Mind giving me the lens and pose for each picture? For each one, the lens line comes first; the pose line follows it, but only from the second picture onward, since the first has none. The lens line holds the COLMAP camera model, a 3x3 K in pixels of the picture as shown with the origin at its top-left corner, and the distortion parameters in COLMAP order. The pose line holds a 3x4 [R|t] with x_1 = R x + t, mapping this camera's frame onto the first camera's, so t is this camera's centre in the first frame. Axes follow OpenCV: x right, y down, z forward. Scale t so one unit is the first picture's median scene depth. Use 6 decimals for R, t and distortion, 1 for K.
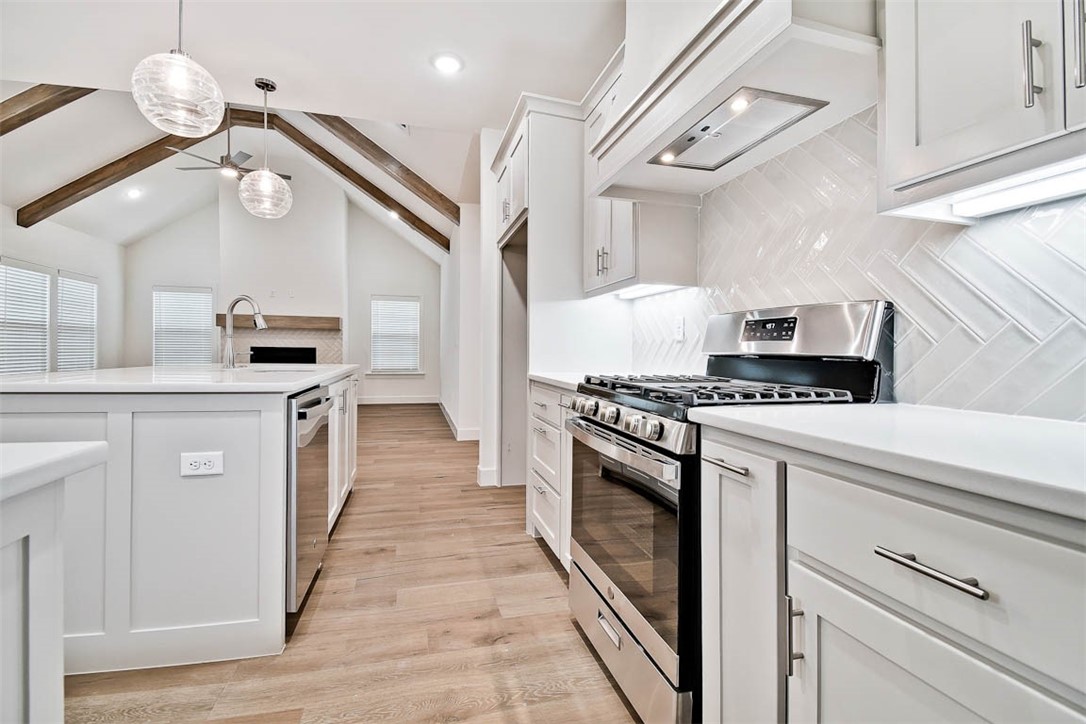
lens RADIAL K [[478.5, 0, 543.0], [0, 478.5, 362.0], [0, 0, 1]] dist [-0.000926, -0.021997]
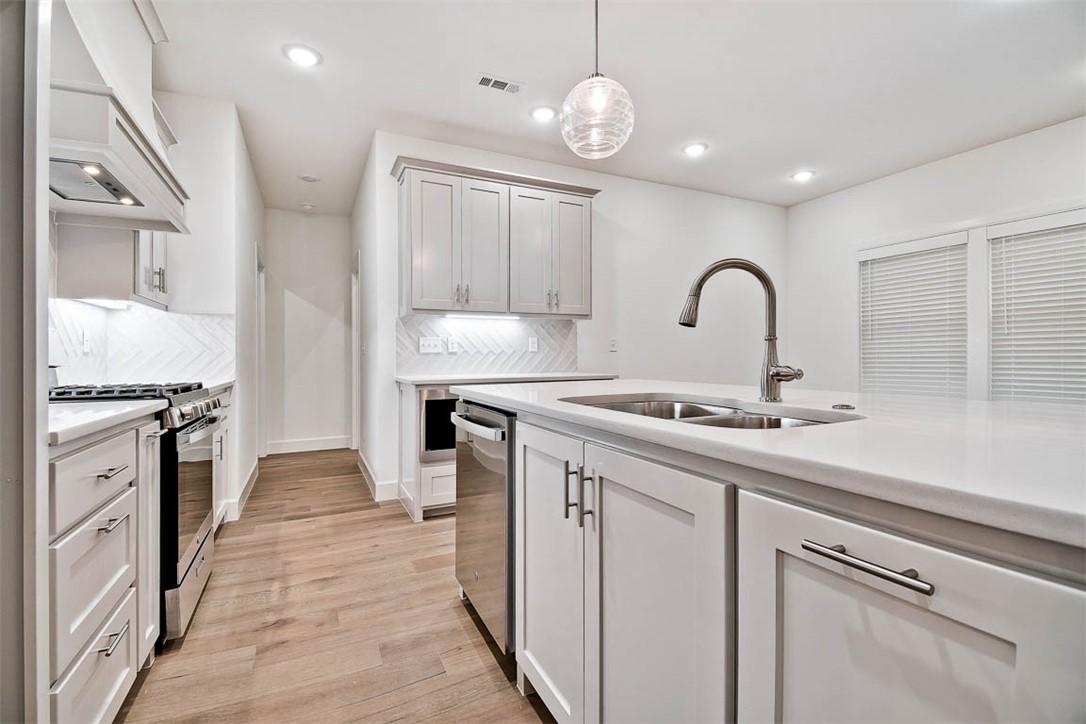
lens RADIAL K [[484.6, 0, 576.7], [0, 484.6, 357.1], [0, 0, 1]] dist [0.001116, -0.027230]
pose [[-0.973276, 0.000689, -0.229639, -0.486711], [-0.003075, 0.999867, 0.016032, -0.051411], [0.229620, 0.016310, -0.973144, 2.056039]]
